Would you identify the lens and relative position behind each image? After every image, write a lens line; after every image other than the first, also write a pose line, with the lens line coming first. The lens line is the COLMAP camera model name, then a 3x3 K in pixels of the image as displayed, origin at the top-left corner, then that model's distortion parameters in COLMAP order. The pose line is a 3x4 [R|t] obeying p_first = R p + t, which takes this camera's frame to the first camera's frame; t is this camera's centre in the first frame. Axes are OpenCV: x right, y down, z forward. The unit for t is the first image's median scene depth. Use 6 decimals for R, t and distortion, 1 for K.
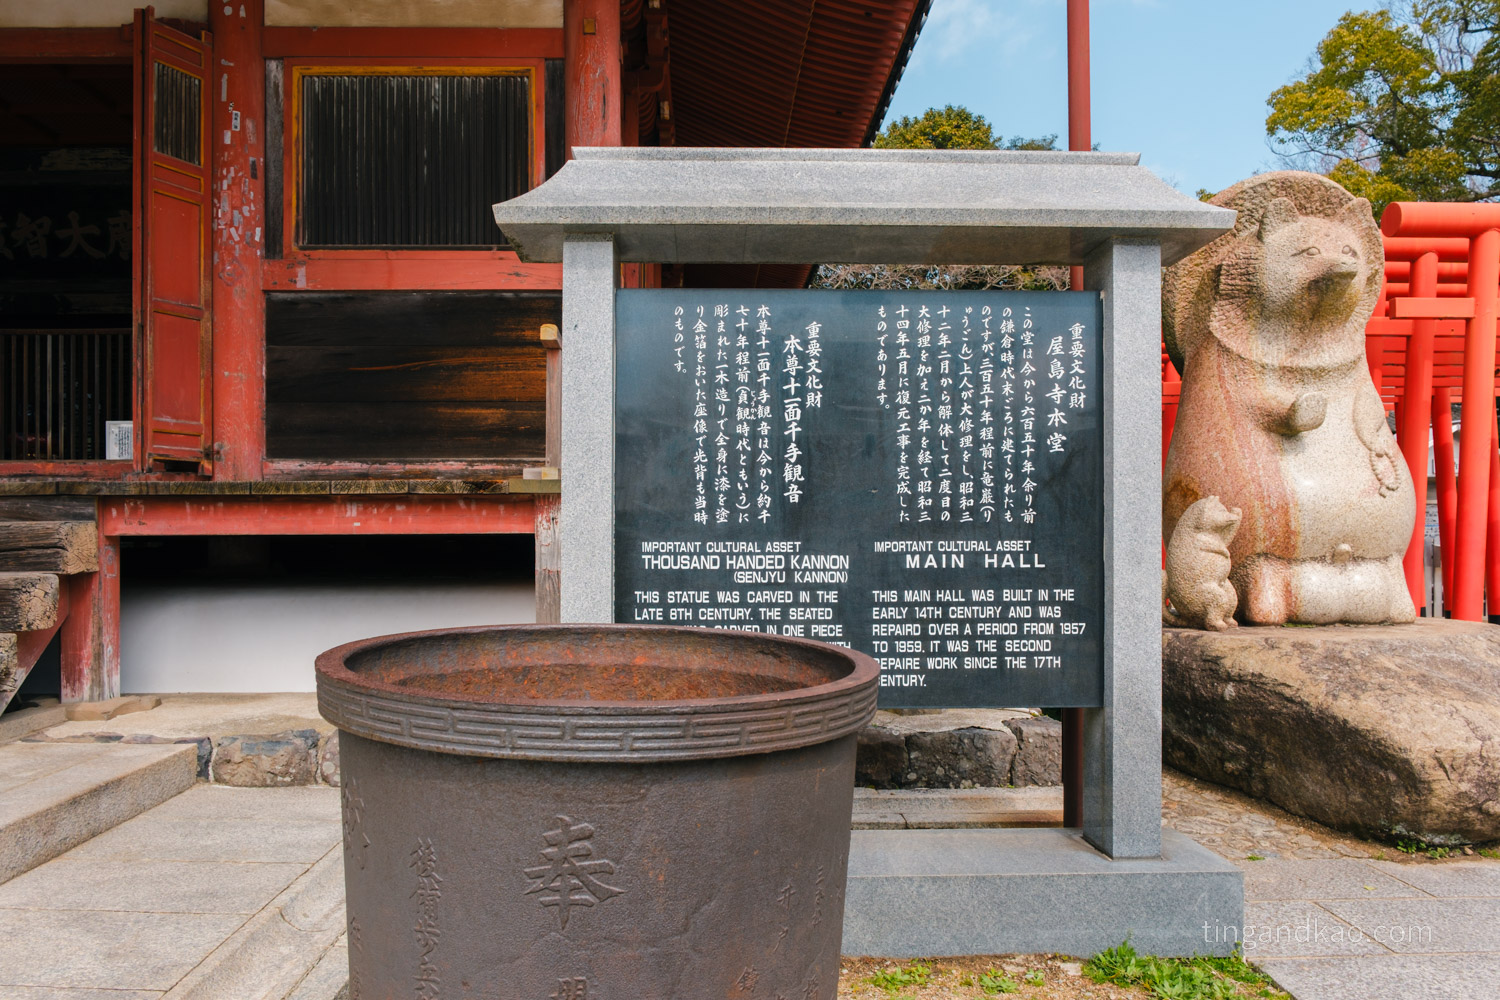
lens RADIAL K [[1105.7, 0, 731.3], [0, 1105.7, 536.8], [0, 0, 1]] dist [-0.007981, -0.007236]
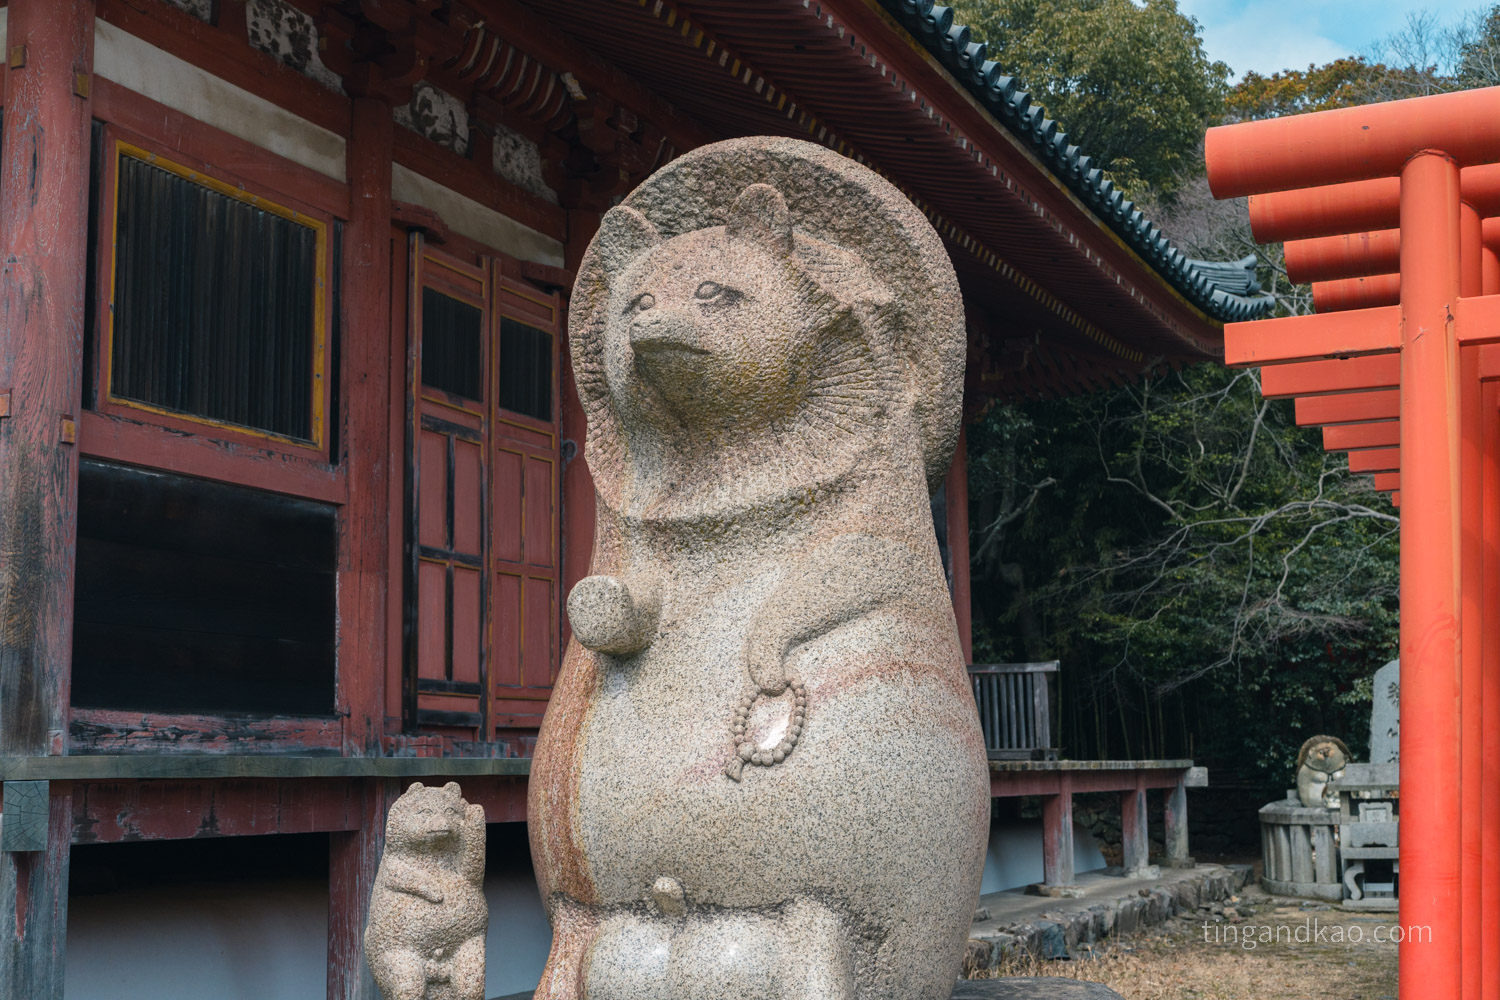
lens RADIAL K [[1981.4, 0, 754.8], [0, 1981.4, 489.4], [0, 0, 1]] dist [-0.019307, 0.000000]
pose [[0.899619, -0.071420, -0.430796, 0.976308], [0.013479, 0.990606, -0.136082, -0.044070], [0.436468, 0.116615, 0.892130, 0.202056]]
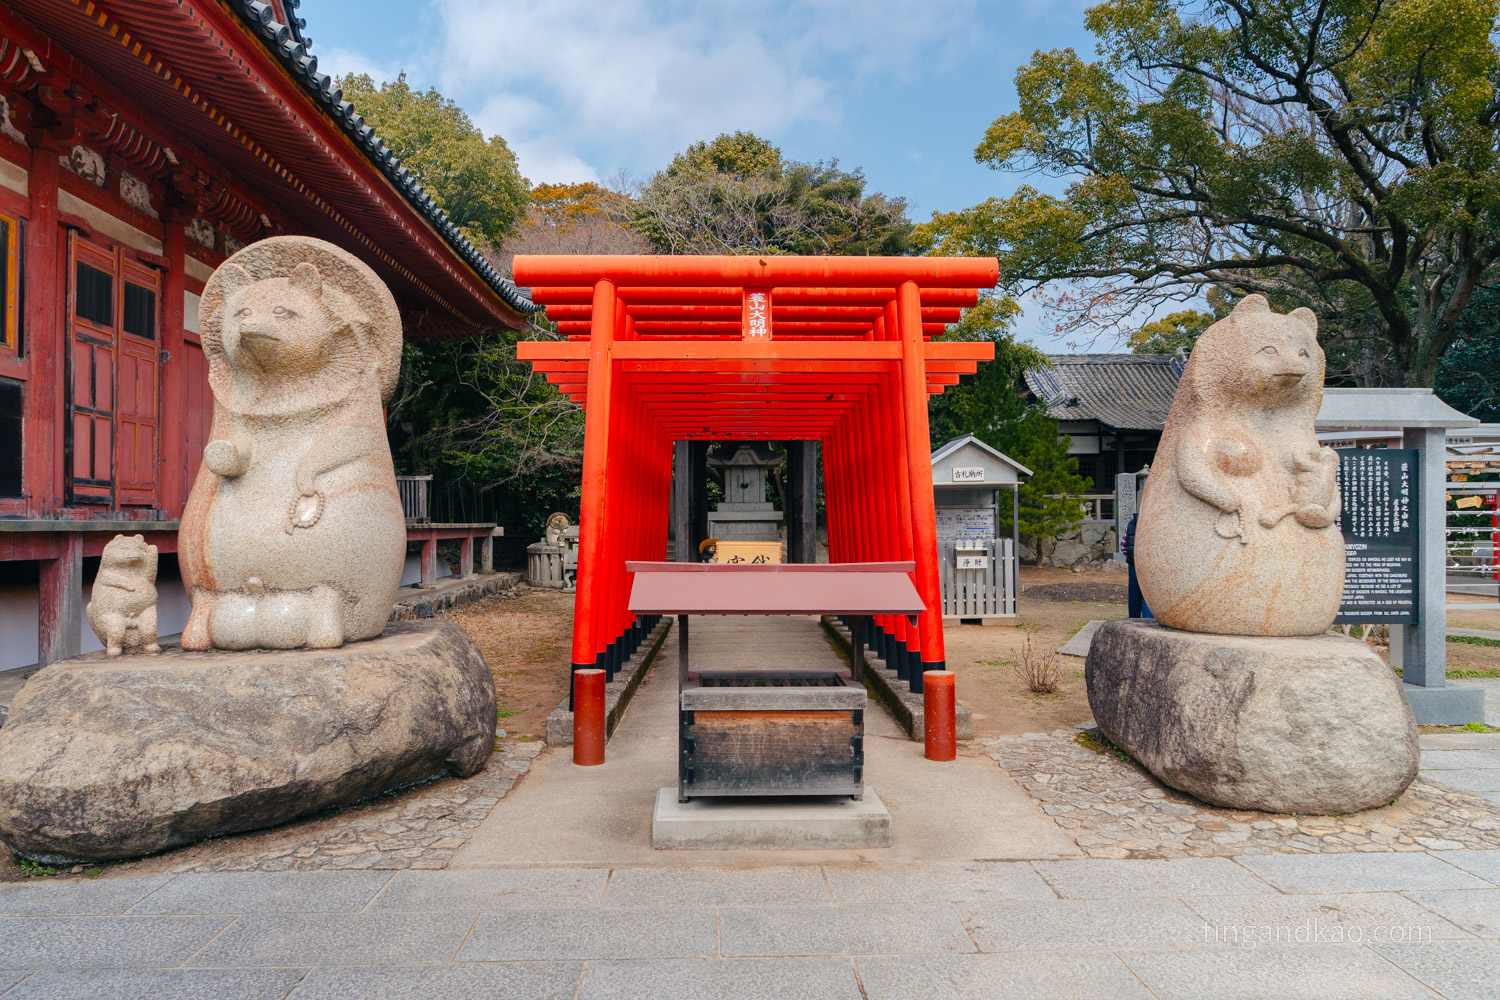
lens RADIAL K [[1035.5, 0, 773.4], [0, 1035.5, 492.1], [0, 0, 1]] dist [-0.013763, -0.001023]
pose [[0.999681, -0.004113, 0.024903, 1.038775], [0.004731, 0.999681, -0.024795, -0.050064], [-0.024793, 0.024905, 0.999382, -0.047311]]
